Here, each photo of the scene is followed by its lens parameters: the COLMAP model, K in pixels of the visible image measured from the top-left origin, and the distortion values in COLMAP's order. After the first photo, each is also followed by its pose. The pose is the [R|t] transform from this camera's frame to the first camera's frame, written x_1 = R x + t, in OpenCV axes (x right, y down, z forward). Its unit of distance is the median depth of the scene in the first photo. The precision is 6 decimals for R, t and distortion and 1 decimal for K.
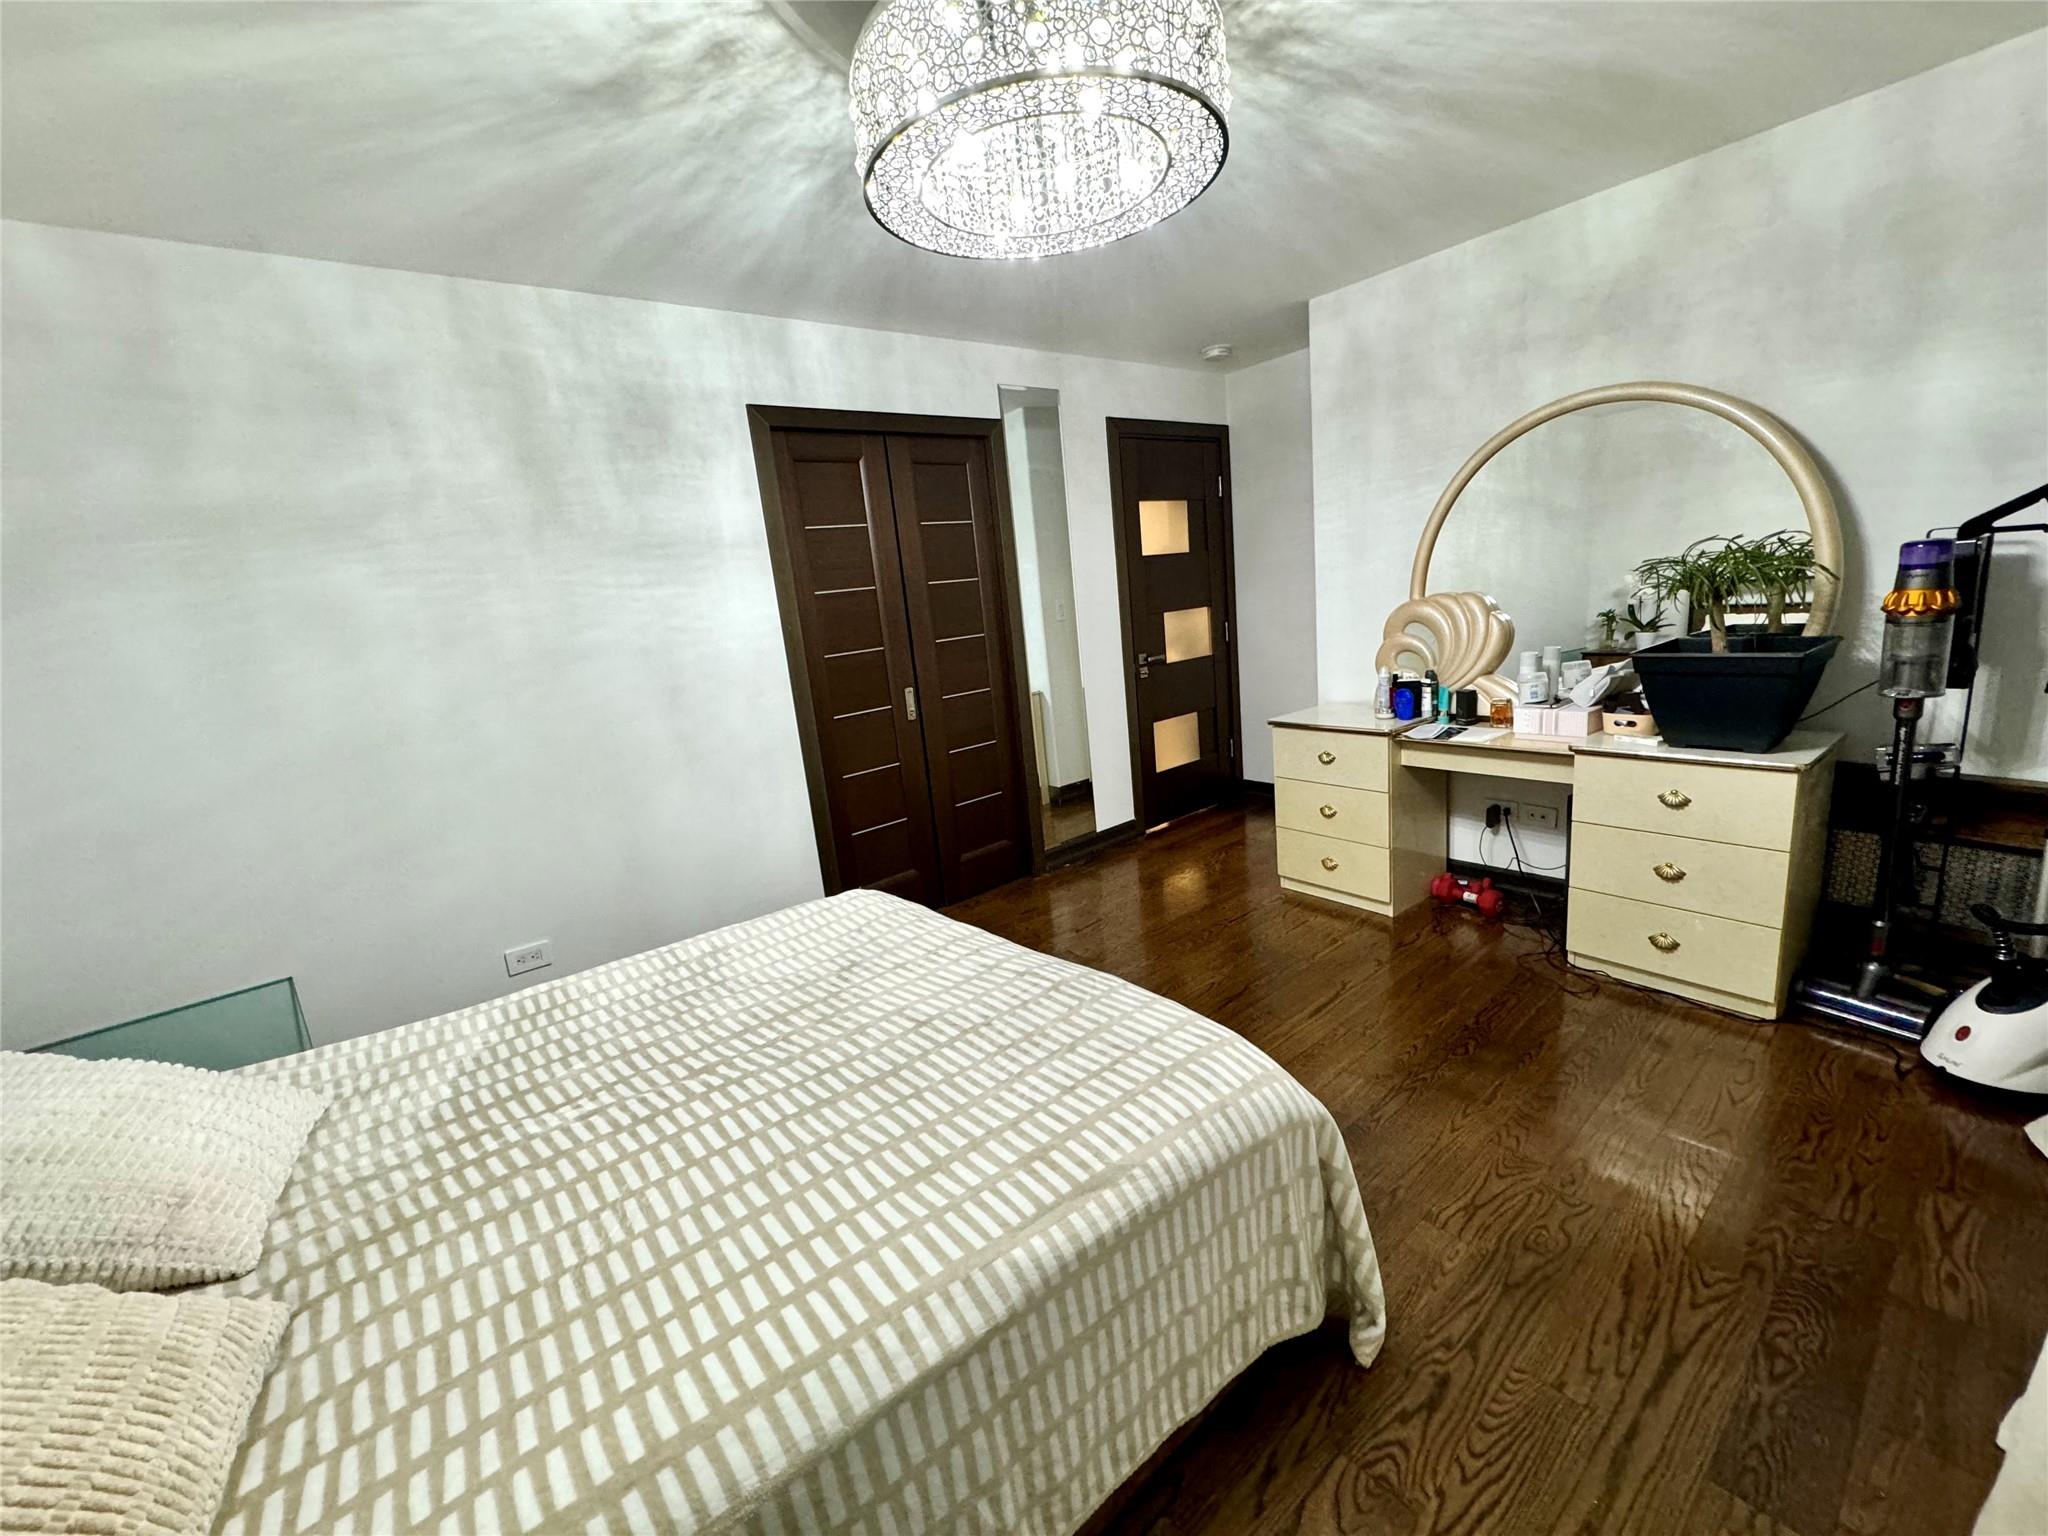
lens RADIAL K [[815.1, 0, 1024.0], [0, 815.1, 768.0], [0, 0, 1]] dist [-0.000213, 0.000071]
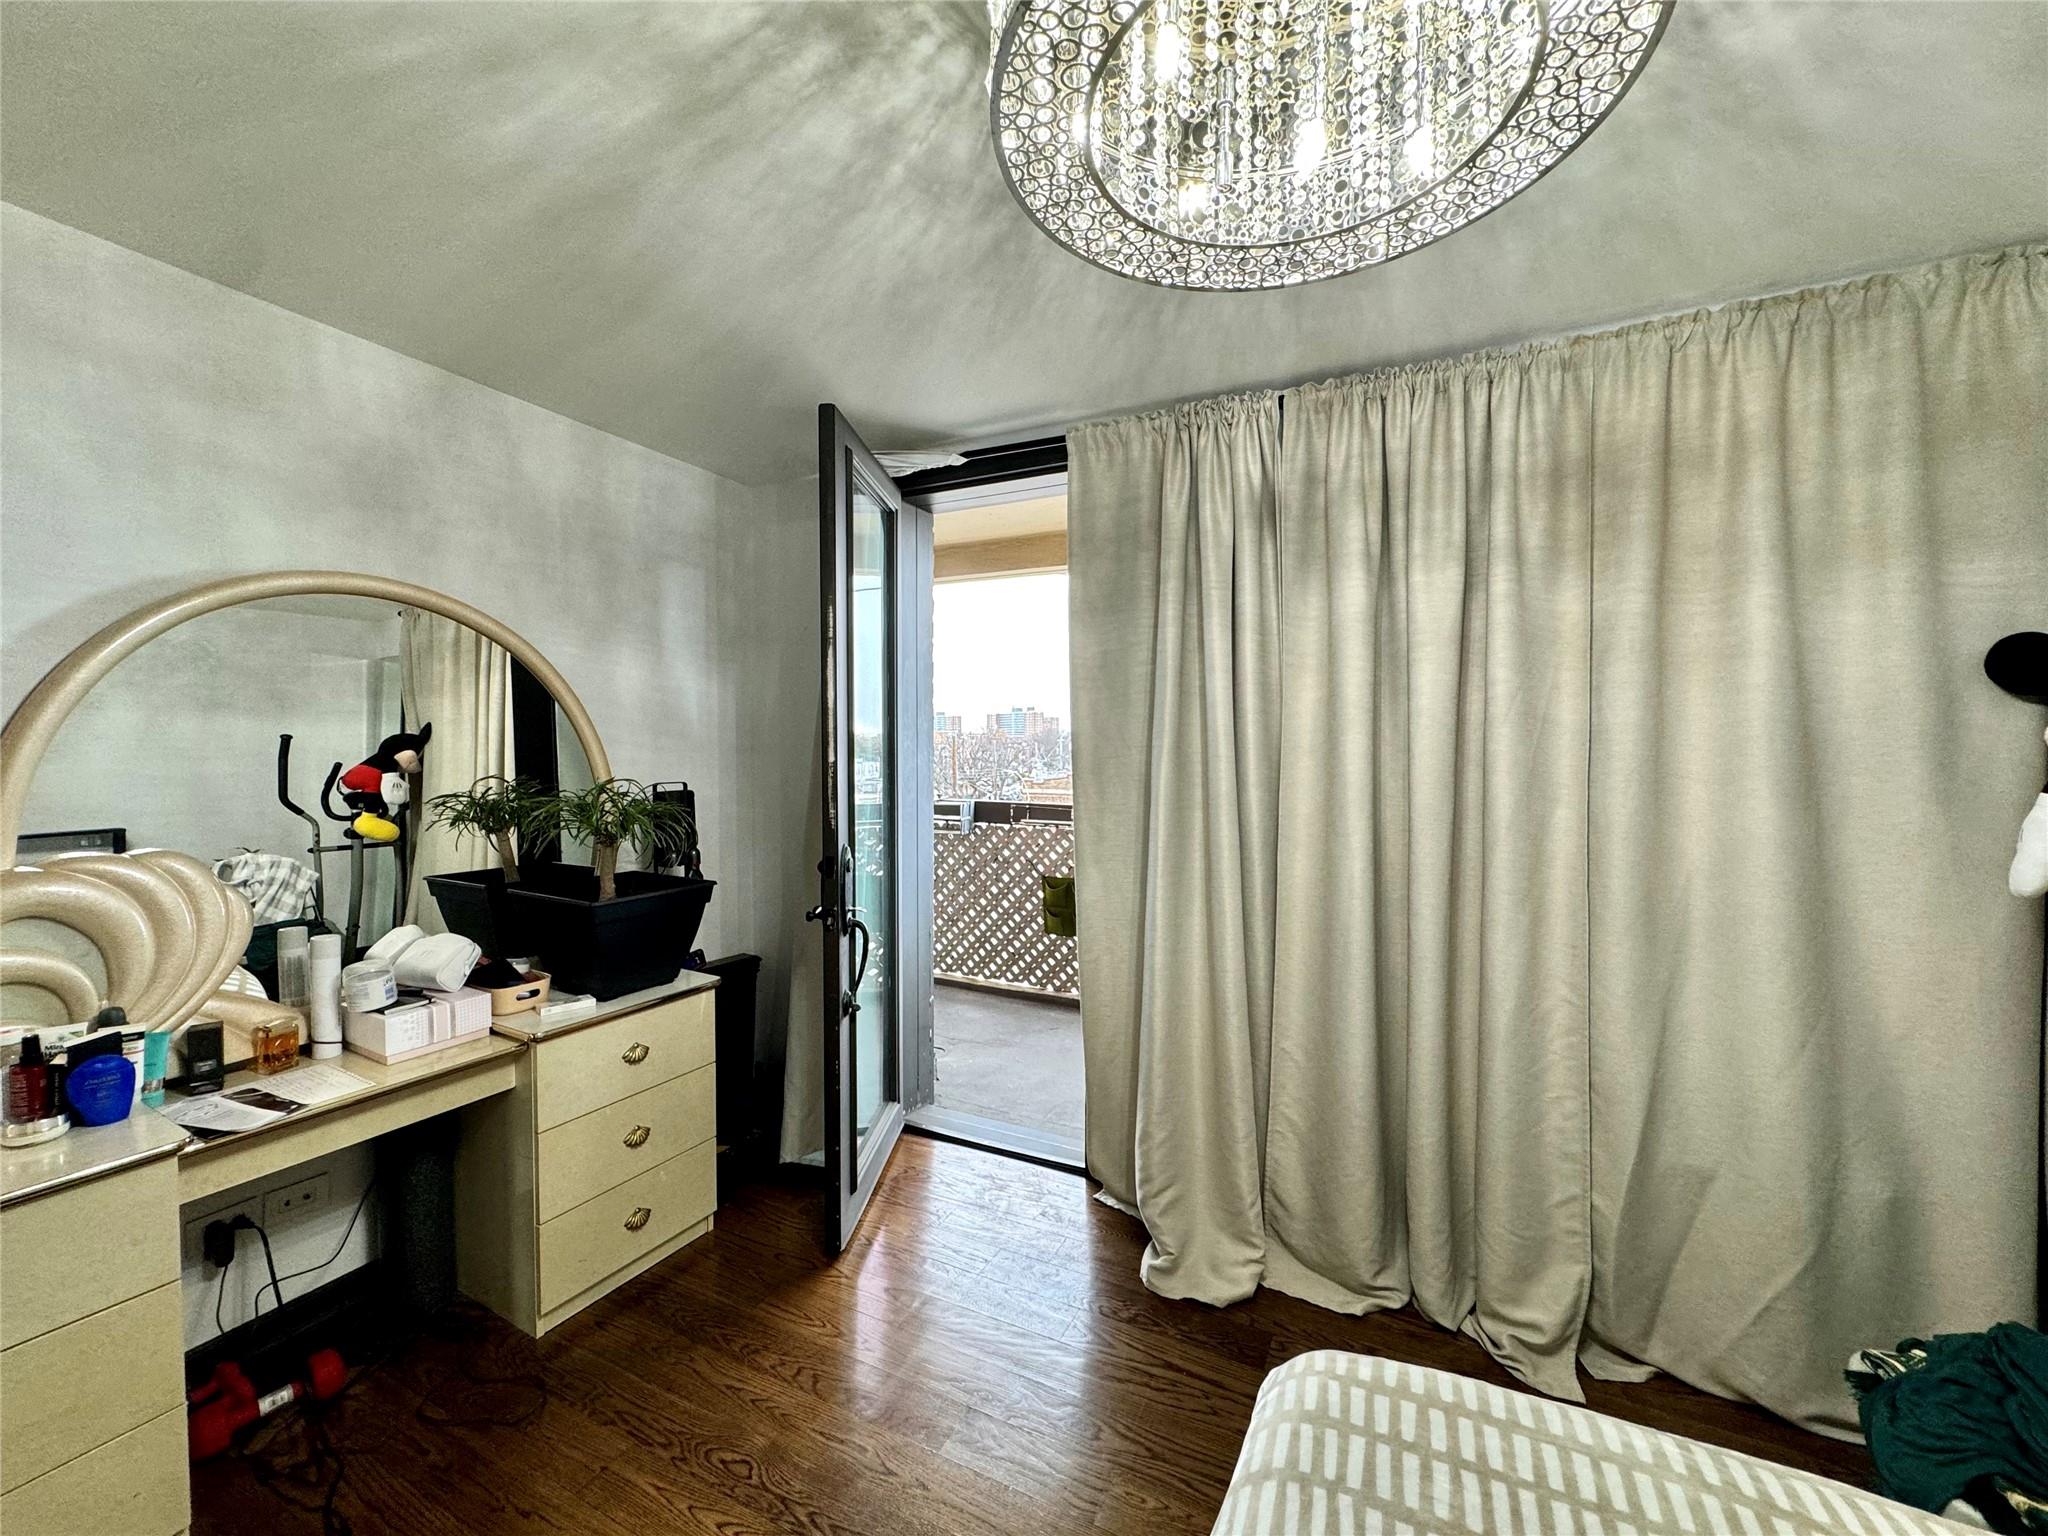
lens RADIAL K [[815.1, 0, 1024.0], [0, 815.1, 768.0], [0, 0, 1]] dist [-0.000213, 0.000071]
pose [[-0.384831, 0.070146, 0.920318, -0.223899], [0.236939, 0.971201, 0.025052, -0.181158], [-0.892056, 0.227700, -0.390369, 0.840803]]
